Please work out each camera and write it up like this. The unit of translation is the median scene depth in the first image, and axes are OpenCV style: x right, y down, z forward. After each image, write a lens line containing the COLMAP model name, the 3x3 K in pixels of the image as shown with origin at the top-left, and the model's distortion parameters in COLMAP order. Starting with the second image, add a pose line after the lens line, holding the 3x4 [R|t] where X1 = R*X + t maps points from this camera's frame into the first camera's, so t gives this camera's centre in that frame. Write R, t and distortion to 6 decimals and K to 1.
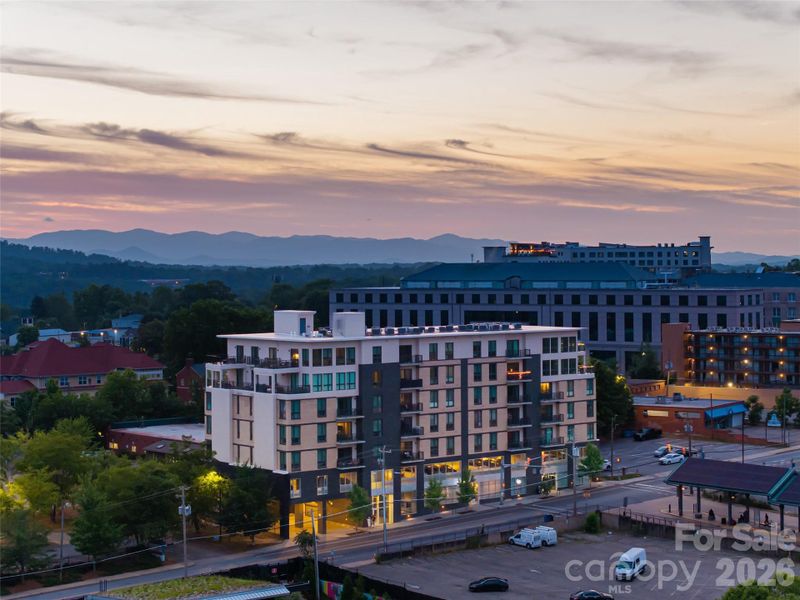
lens RADIAL K [[1650.9, 0, 400.0], [0, 1650.9, 300.0], [0, 0, 1]] dist [0.034164, 0.164732]
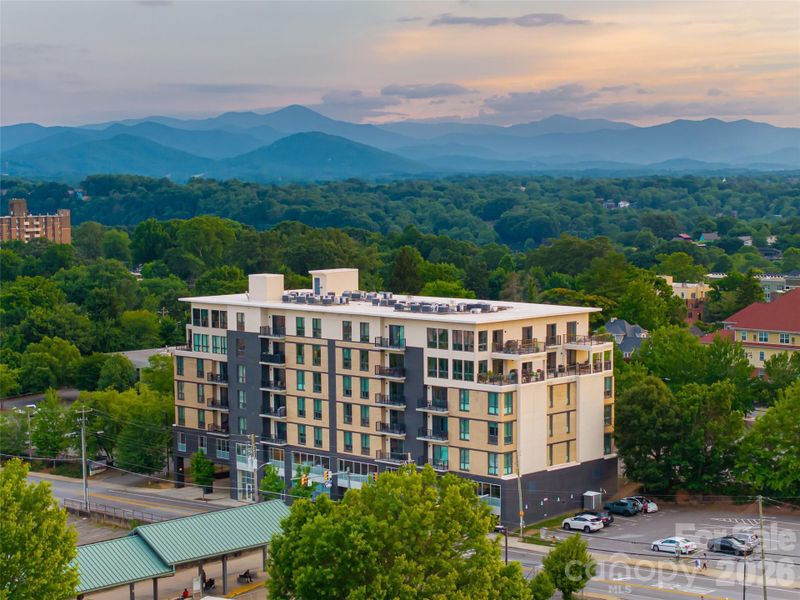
lens RADIAL K [[1650.9, 0, 400.0], [0, 1650.9, 300.0], [0, 0, 1]] dist [0.034164, 0.164732]
pose [[0.094635, 0.096075, -0.990865, 0.892672], [0.001416, 0.995318, 0.096642, -0.067474], [0.995511, -0.010549, 0.094056, 0.970311]]
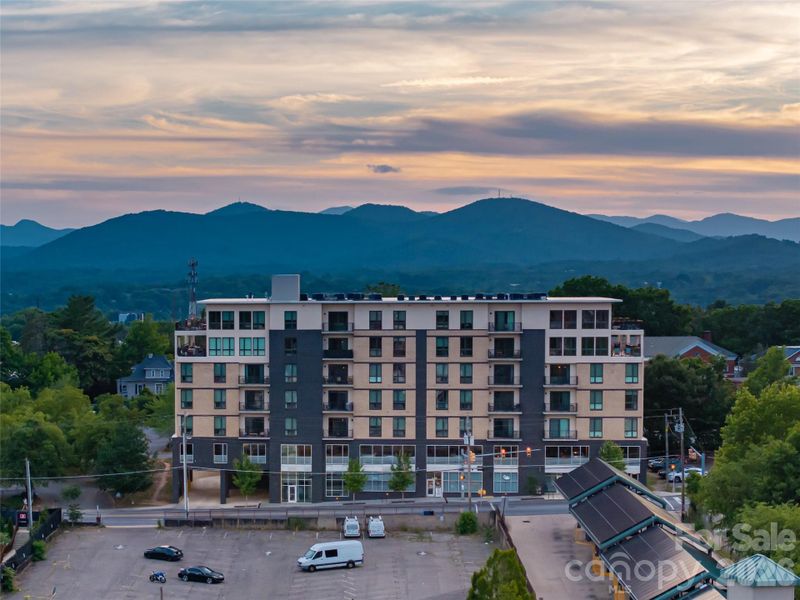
lens RADIAL K [[599.6, 0, 400.0], [0, 599.6, 300.0], [0, 0, 1]] dist [-0.005693, -0.000708]
pose [[0.736028, 0.023918, -0.676528, 0.248430], [-0.014748, 0.999705, 0.019298, 0.014102], [0.676790, -0.004226, 0.736164, 0.770825]]
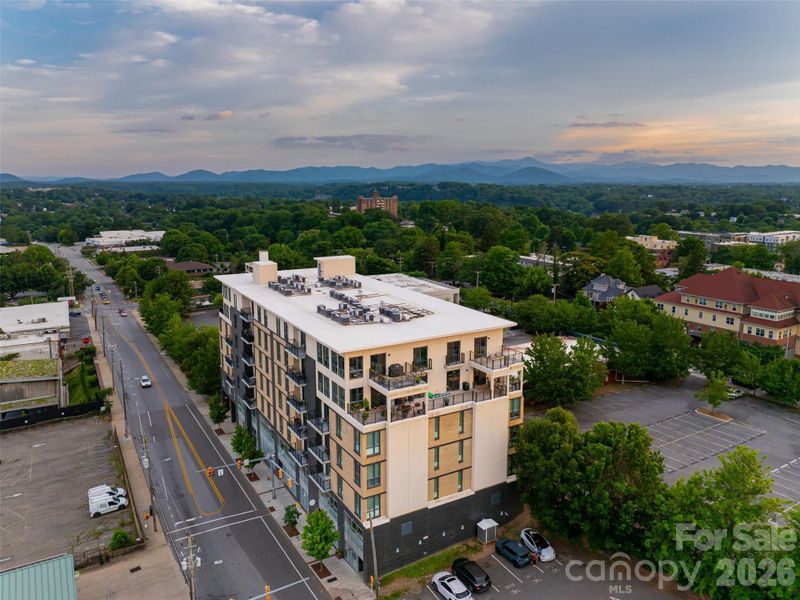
lens RADIAL K [[590.8, 0, 399.3], [0, 590.8, 266.4], [0, 0, 1]] dist [-0.010578, -0.003890]
pose [[-0.173182, 0.159592, -0.971874, 0.352359], [-0.003136, 0.986690, 0.162584, -0.056529], [0.984885, 0.031204, -0.170377, 1.145177]]
